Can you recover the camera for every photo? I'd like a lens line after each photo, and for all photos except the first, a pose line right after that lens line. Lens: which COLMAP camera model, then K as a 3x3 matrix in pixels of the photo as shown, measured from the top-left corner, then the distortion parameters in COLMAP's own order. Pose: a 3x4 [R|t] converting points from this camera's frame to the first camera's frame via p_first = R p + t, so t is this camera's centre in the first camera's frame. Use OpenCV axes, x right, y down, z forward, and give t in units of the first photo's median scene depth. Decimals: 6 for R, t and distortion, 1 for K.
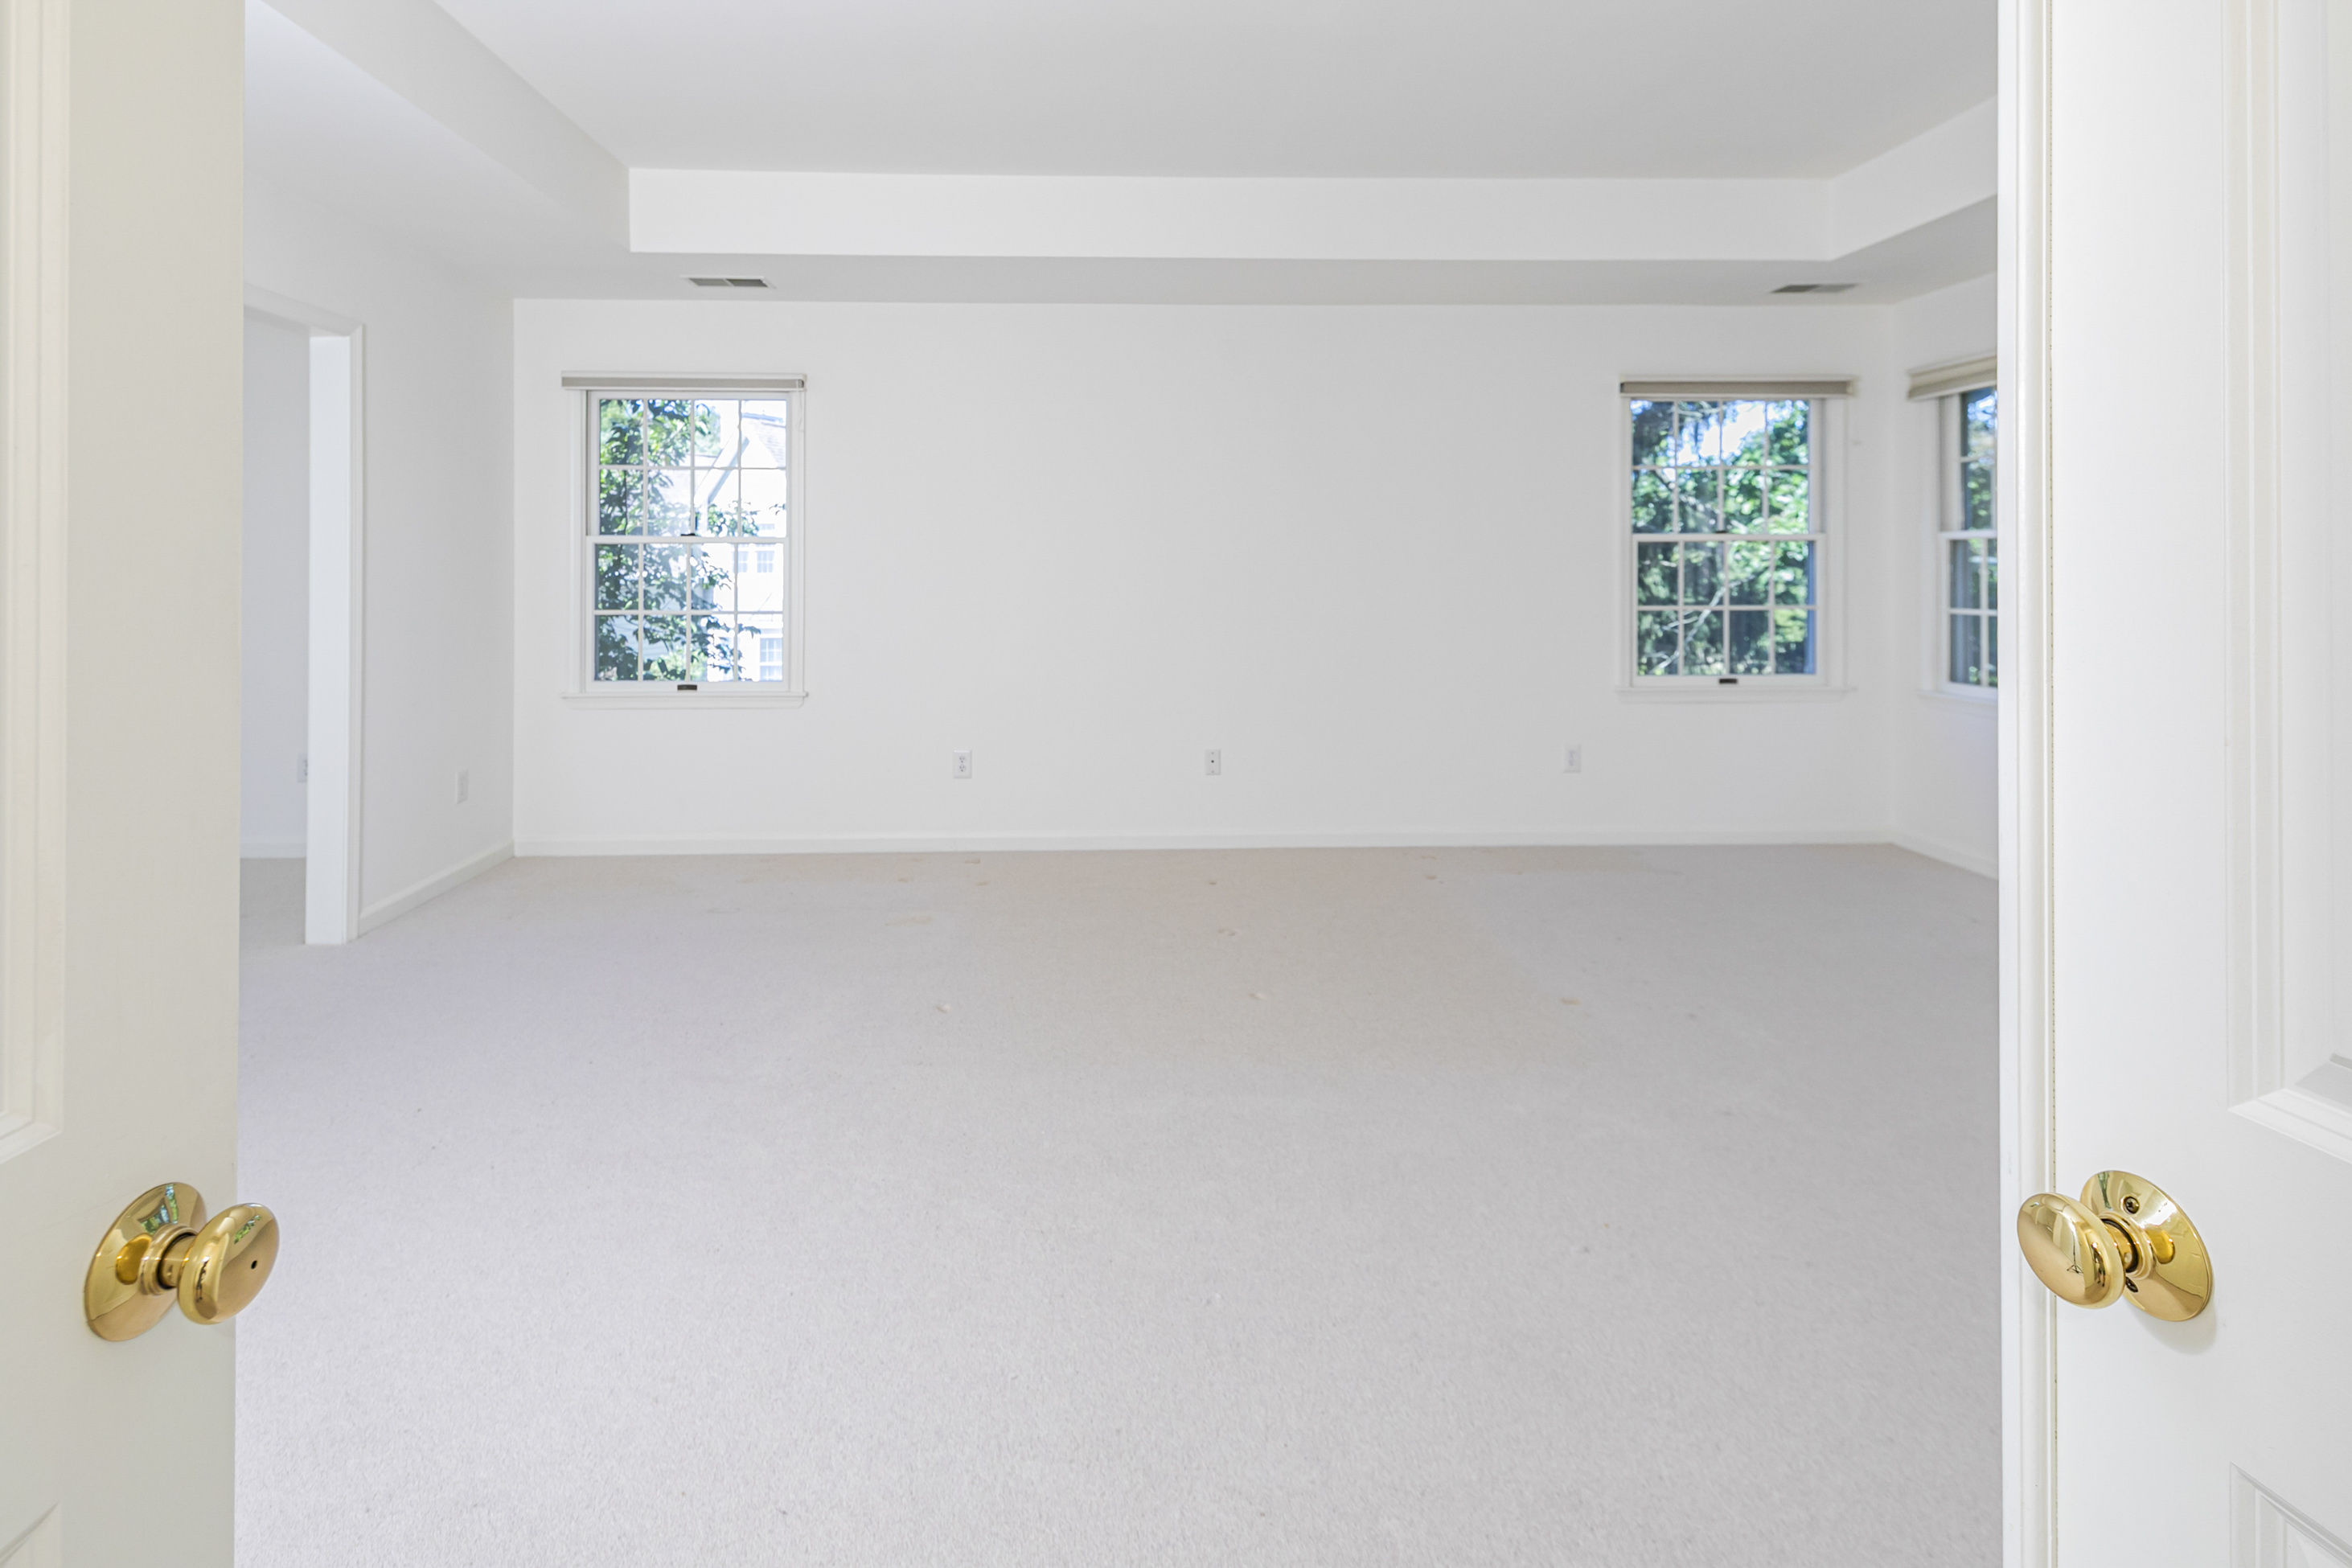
lens RADIAL K [[1215.9, 0, 1176.0], [0, 1215.9, 784.0], [0, 0, 1]] dist [0.021634, -0.010188]
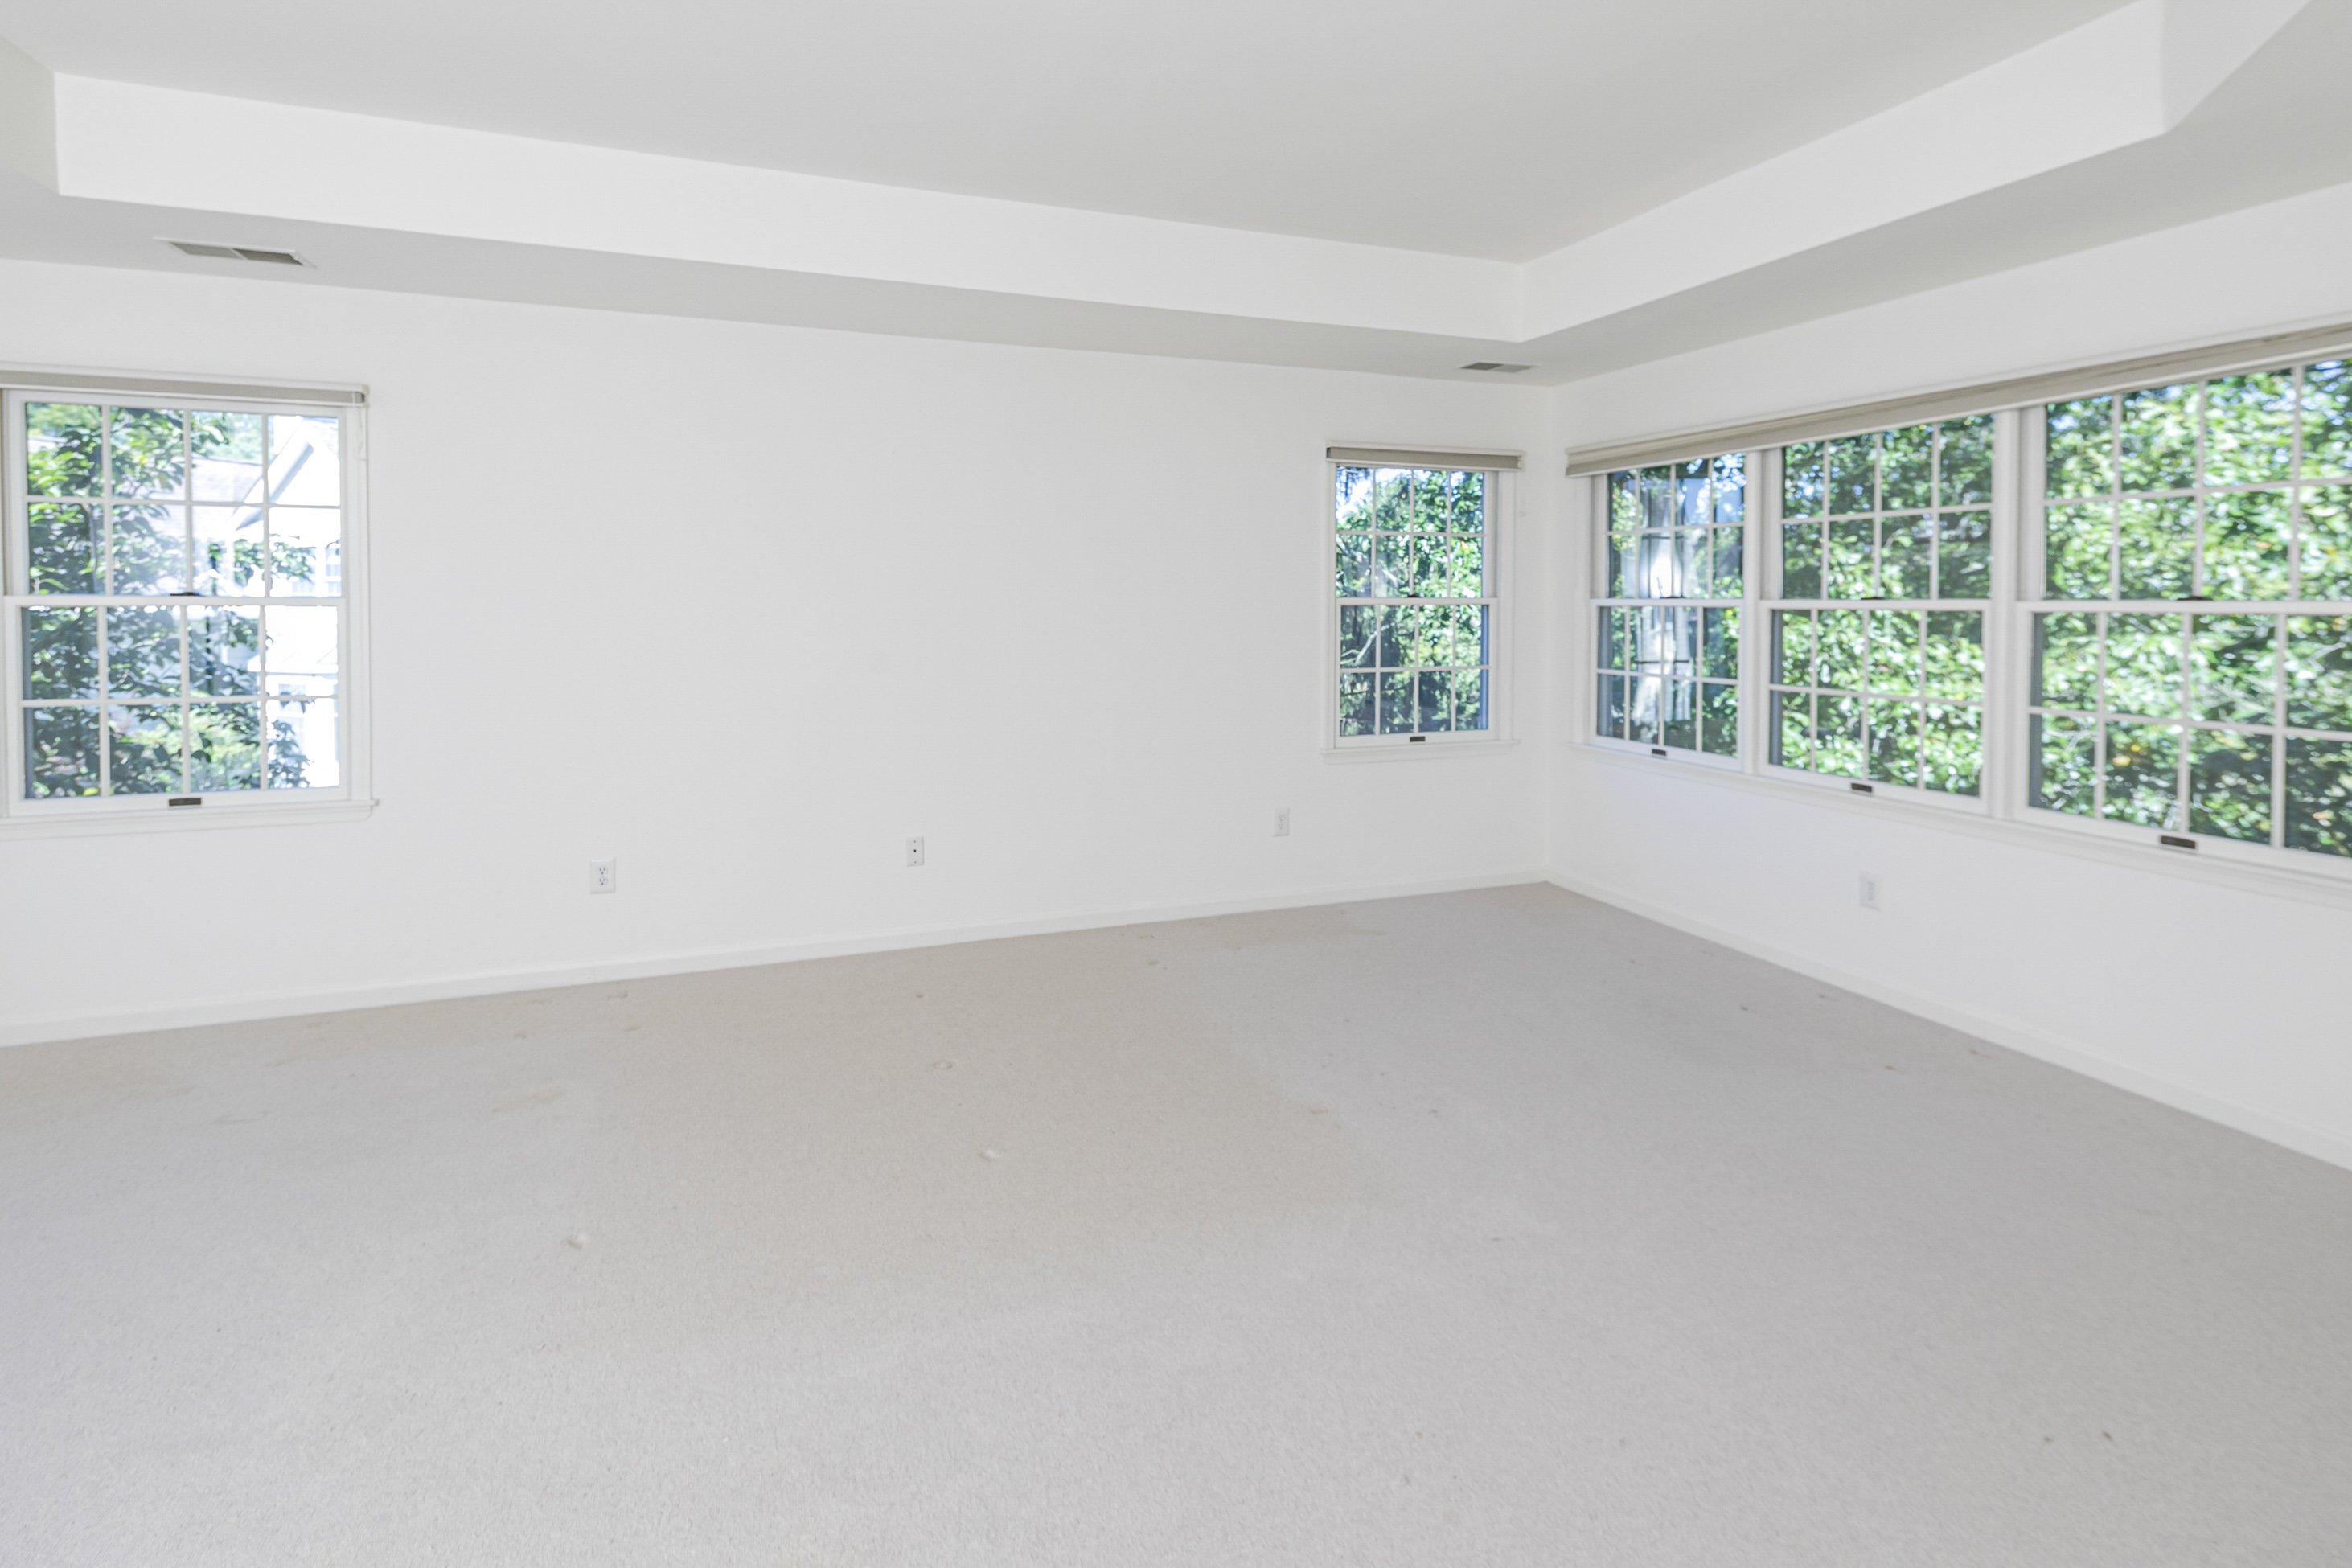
lens RADIAL K [[1215.9, 0, 1176.0], [0, 1215.9, 784.0], [0, 0, 1]] dist [0.021634, -0.010188]
pose [[0.965017, -0.015047, 0.261755, -0.018868], [0.021413, 0.999540, -0.021486, -0.047863], [-0.261311, 0.026339, 0.964895, 0.112219]]
